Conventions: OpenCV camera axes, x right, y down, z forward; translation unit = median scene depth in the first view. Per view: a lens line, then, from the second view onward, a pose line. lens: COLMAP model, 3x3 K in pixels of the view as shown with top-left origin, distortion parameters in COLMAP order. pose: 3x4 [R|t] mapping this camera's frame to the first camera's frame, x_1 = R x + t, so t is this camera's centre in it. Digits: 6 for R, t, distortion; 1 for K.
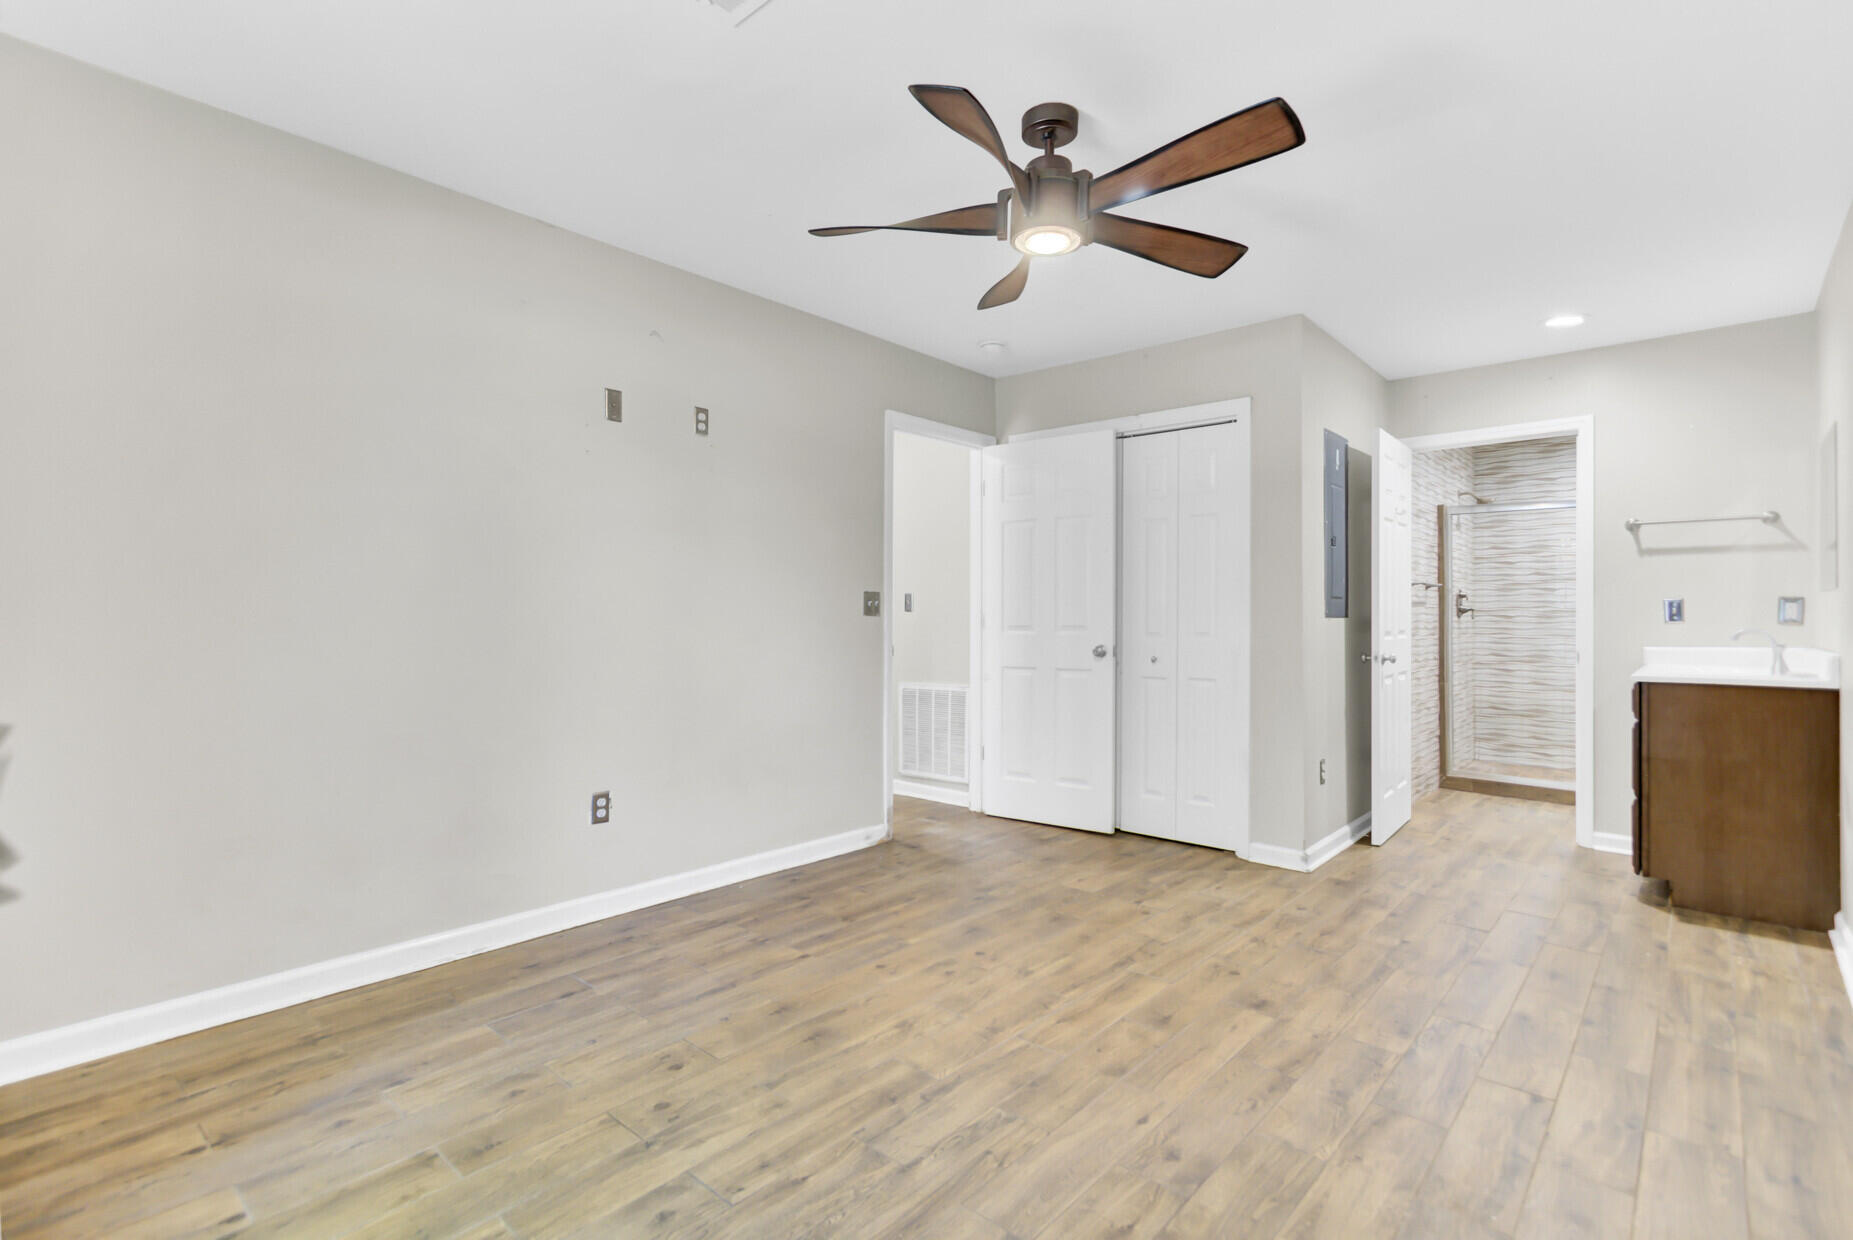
lens RADIAL K [[881.6, 0, 926.5], [0, 881.6, 620.0], [0, 0, 1]] dist [0.002089, 0.000399]
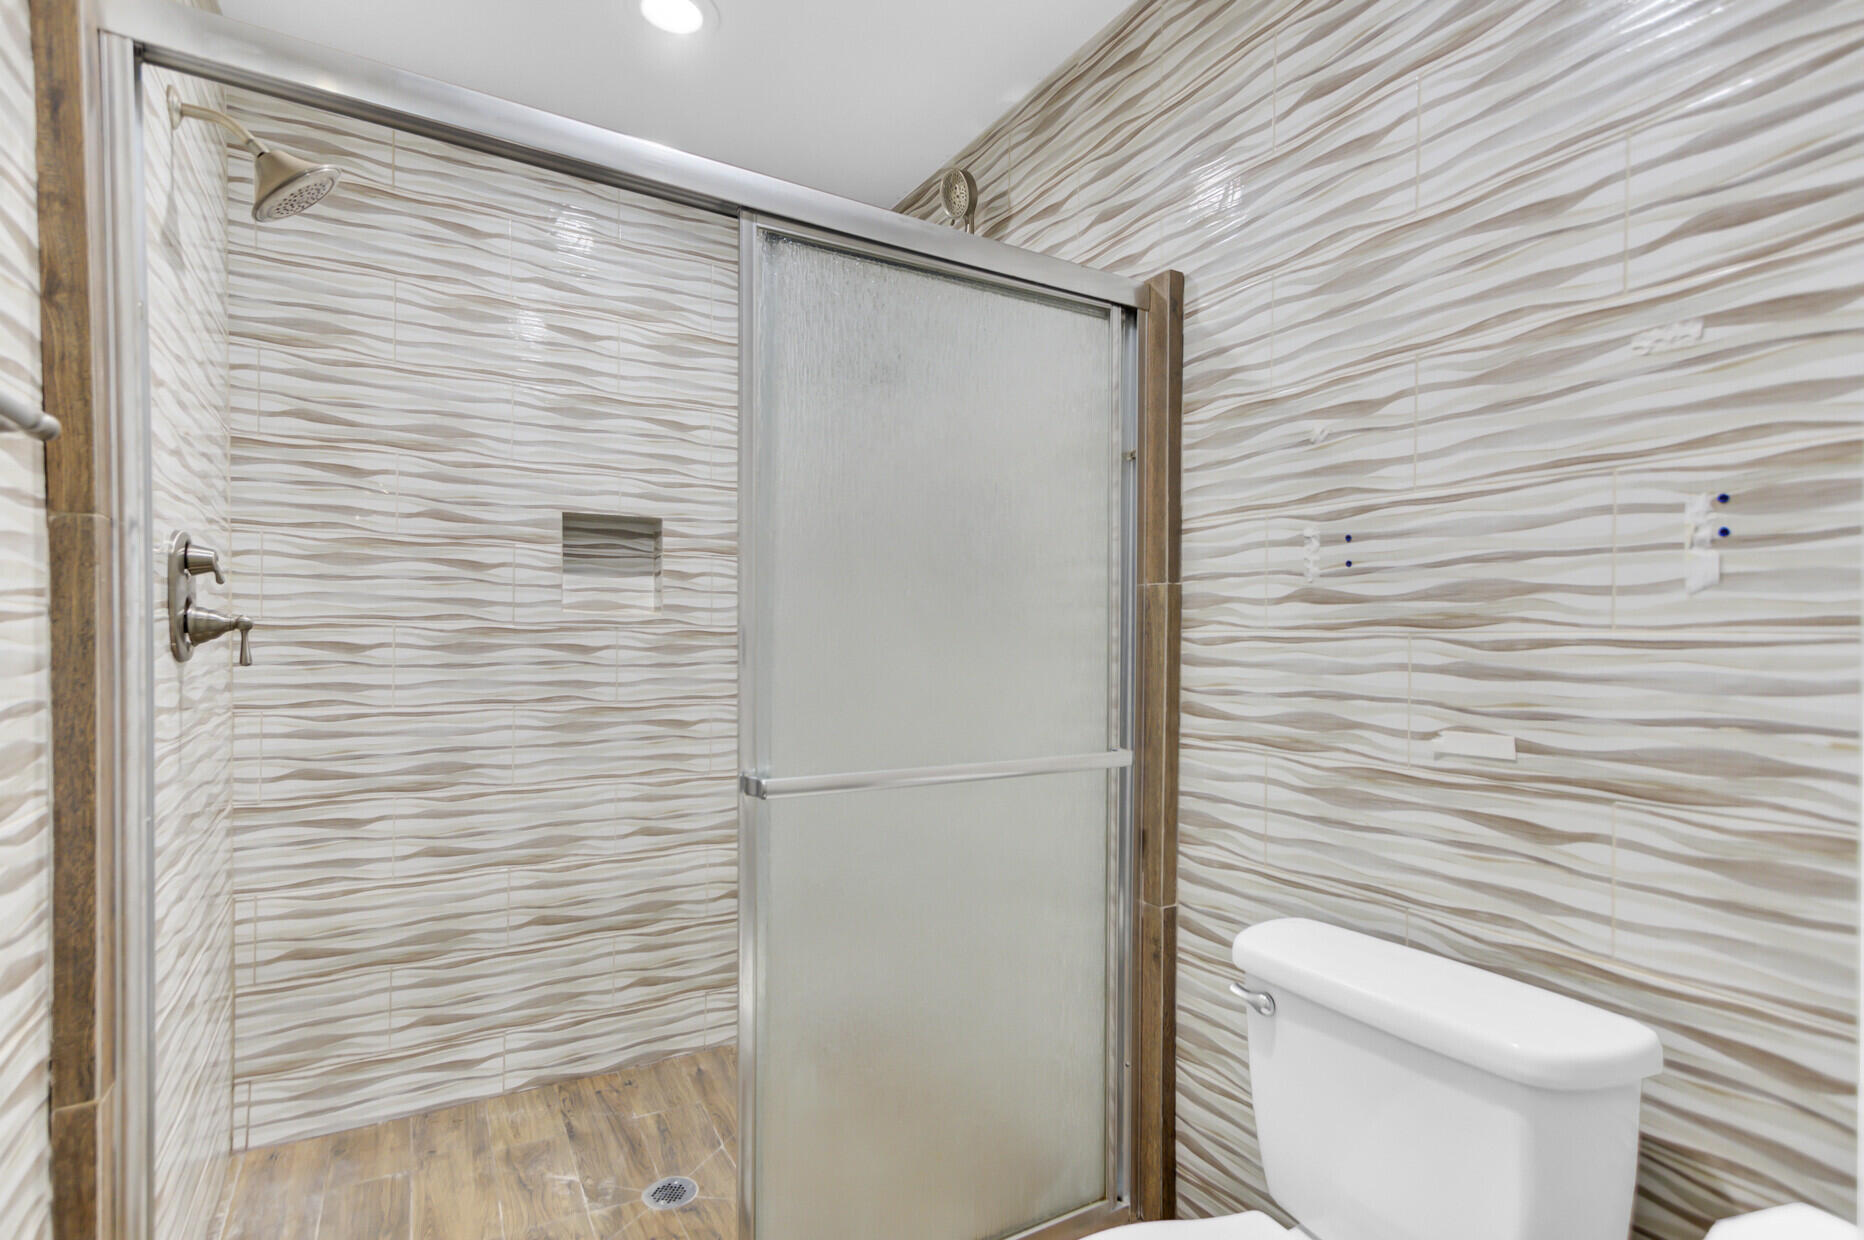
lens RADIAL K [[947.8, 0, 926.4], [0, 947.8, 648.4], [0, 0, 1]] dist [-0.000277, -0.000043]
pose [[0.329454, -0.012183, 0.944093, 0.445843], [-0.010497, 0.999808, 0.016565, -0.011585], [-0.944113, -0.015367, 0.329263, 0.753081]]
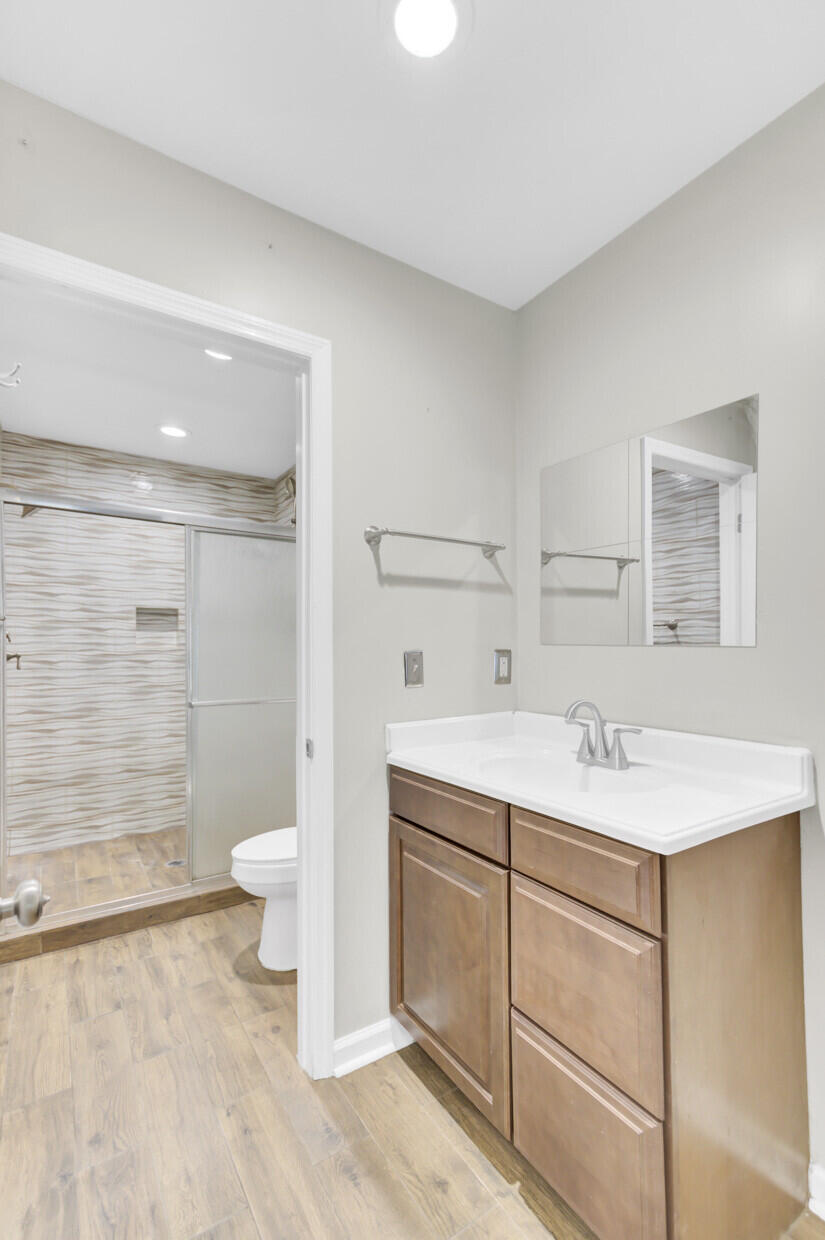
lens RADIAL K [[560.7, 0, 416.1], [0, 560.7, 647.6], [0, 0, 1]] dist [0.003031, 0.000492]
pose [[0.264125, 0.000820, 0.964488, 0.282459], [0.001217, 0.999999, -0.001184, -0.017001], [-0.964488, 0.001487, 0.264124, 0.591064]]
